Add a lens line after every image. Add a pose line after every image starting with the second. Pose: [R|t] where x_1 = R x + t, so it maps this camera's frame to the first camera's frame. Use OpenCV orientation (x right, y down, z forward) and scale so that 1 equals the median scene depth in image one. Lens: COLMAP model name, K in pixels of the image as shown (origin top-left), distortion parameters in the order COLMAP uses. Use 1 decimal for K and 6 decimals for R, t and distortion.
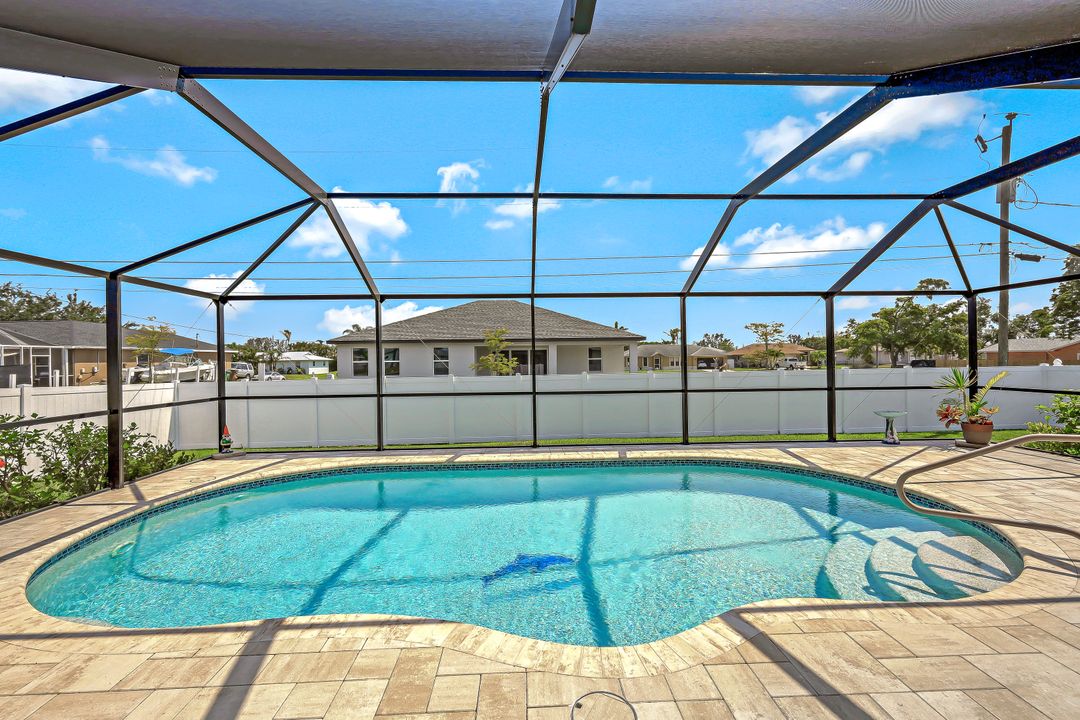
lens RADIAL K [[445.8, 0, 541.3], [0, 445.8, 357.8], [0, 0, 1]] dist [0.001306, 0.000284]
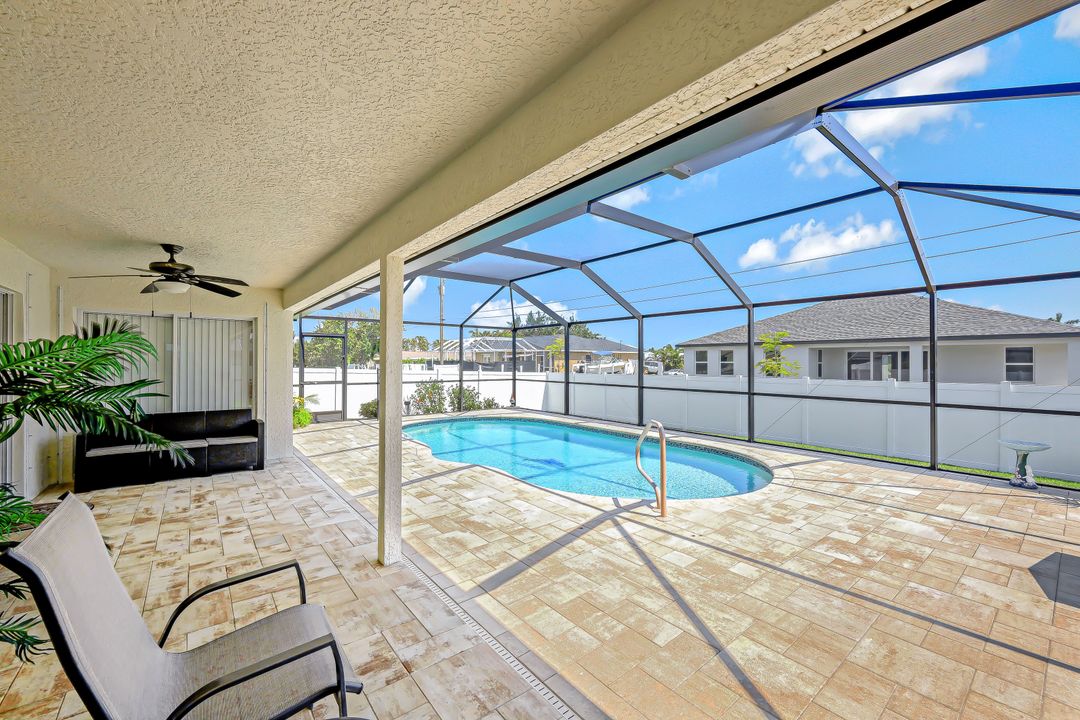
lens RADIAL K [[433.0, 0, 540.0], [0, 433.0, 360.0], [0, 0, 1]] dist [-0.000127, -0.000007]
pose [[0.593161, 0.012645, -0.804985, 0.693678], [-0.007996, 0.999920, 0.009815, -0.011737], [0.805044, 0.000615, 0.593214, -0.041114]]
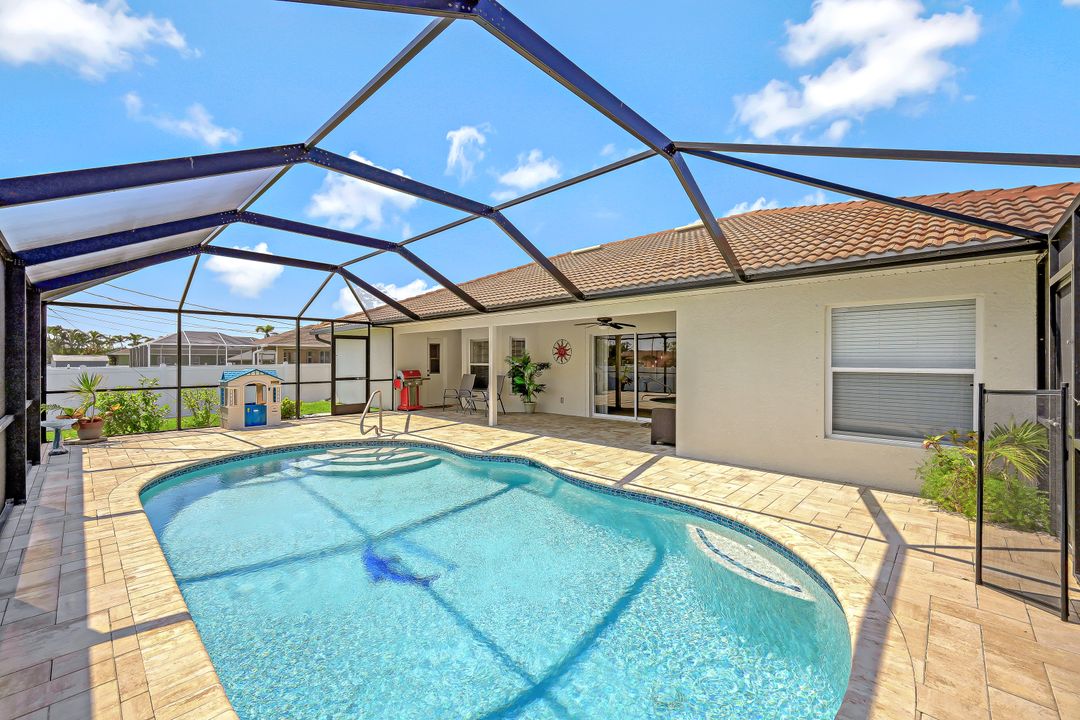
lens RADIAL K [[436.1, 0, 539.0], [0, 436.1, 358.6], [0, 0, 1]] dist [-0.000418, 0.000306]
pose [[-0.701395, 0.014386, 0.712627, -0.477742], [0.006859, 0.999886, -0.013434, 0.005822], [-0.712739, -0.004535, -0.701414, 0.722973]]
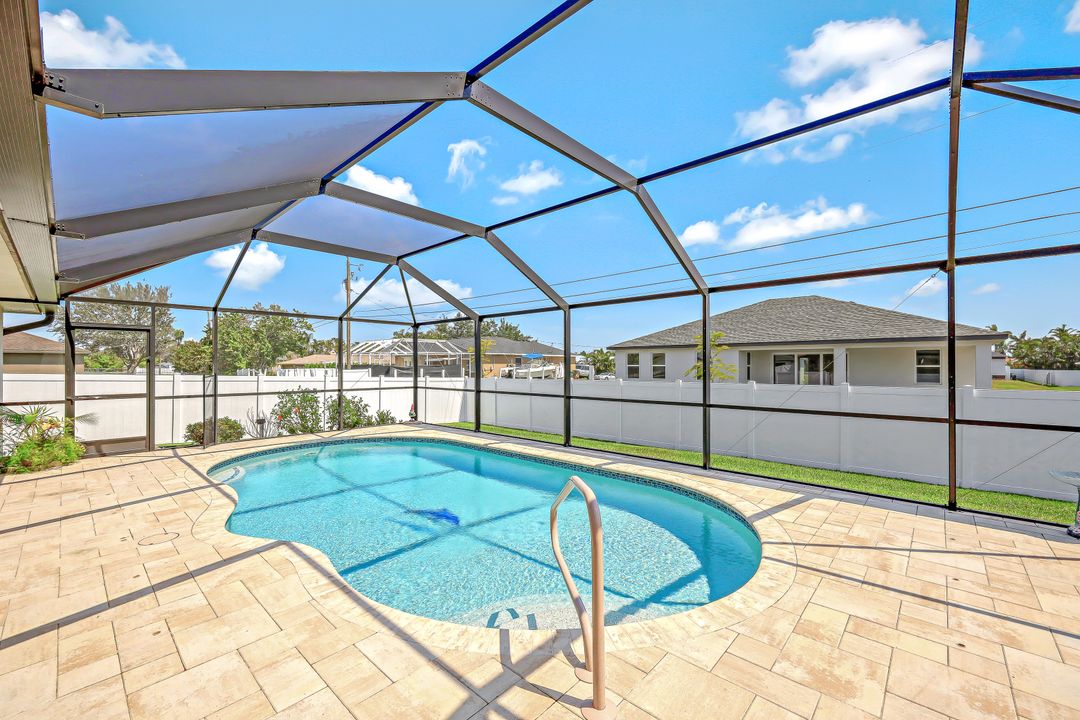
lens RADIAL K [[437.6, 0, 540.9], [0, 437.6, 361.0], [0, 0, 1]] dist [-0.000088, 0.000365]
pose [[0.710668, 0.006537, -0.703497, 0.541901], [-0.007180, 0.999972, 0.002038, -0.007382], [0.703491, 0.003603, 0.710695, 0.153312]]
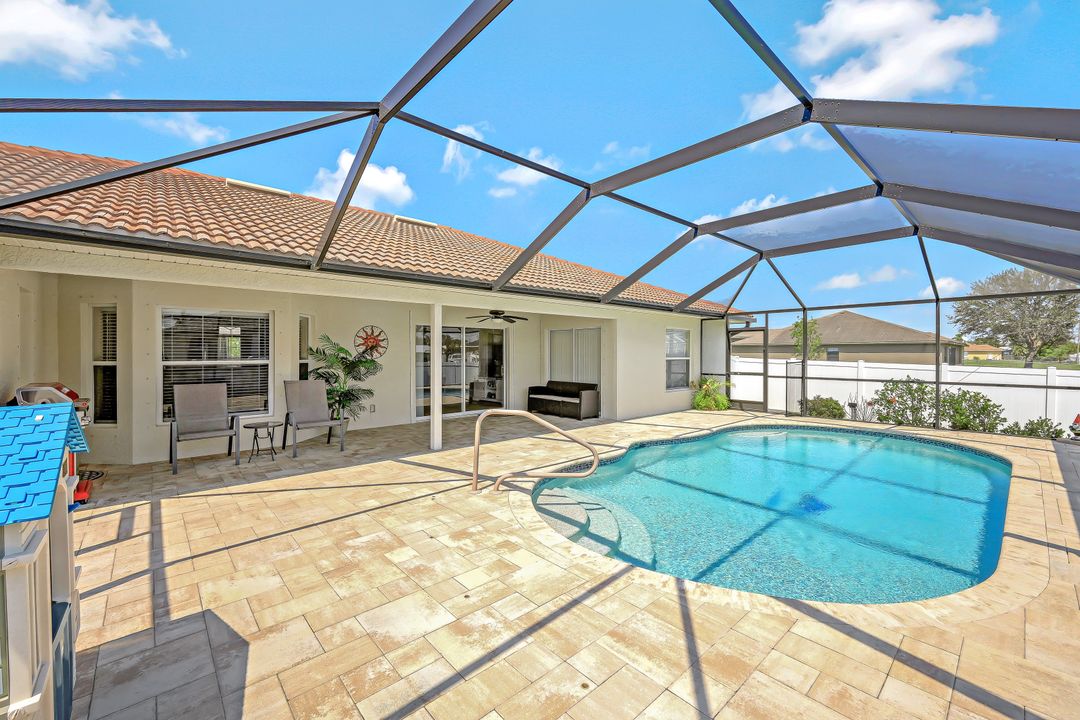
lens RADIAL K [[437.6, 0, 540.9], [0, 437.6, 361.0], [0, 0, 1]] dist [-0.000088, 0.000365]
pose [[-0.768113, 0.024787, -0.639834, 0.676172], [0.013779, 0.999659, 0.022186, -0.008024], [0.640166, 0.008225, -0.768193, 0.730211]]
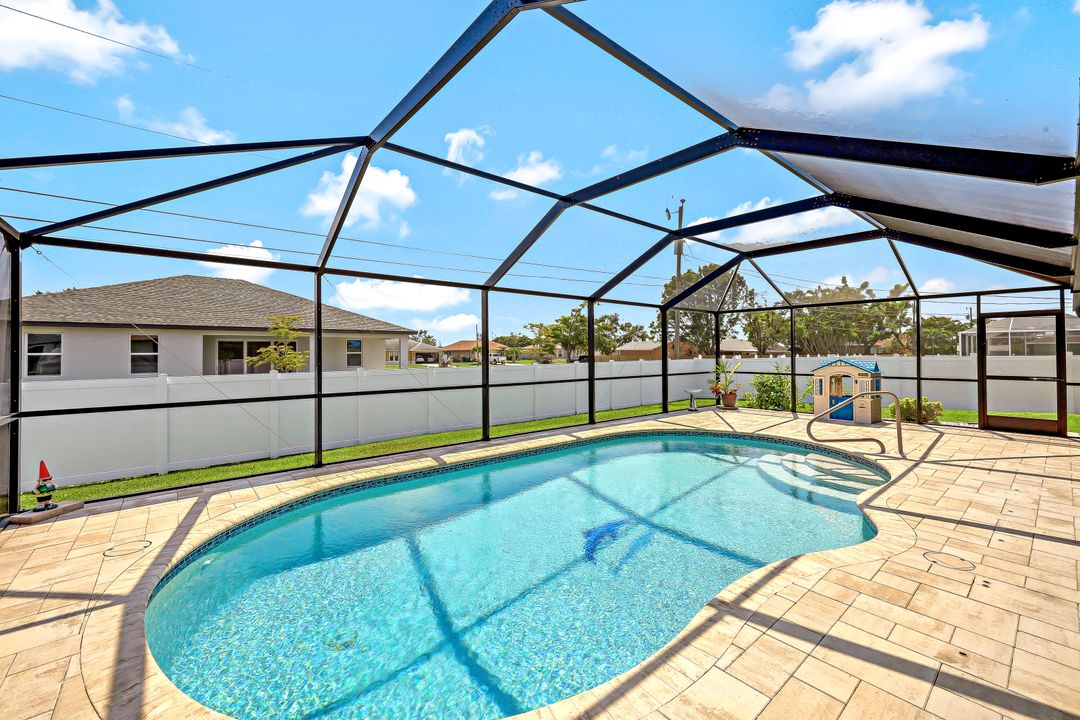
lens RADIAL K [[440.5, 0, 540.2], [0, 440.5, 346.2], [0, 0, 1]] dist [0.002156, 0.000392]
pose [[0.790587, 0.017560, 0.612097, -0.408062], [-0.008460, 0.999807, -0.017757, 0.005830], [-0.612291, 0.008860, 0.790583, 0.117787]]
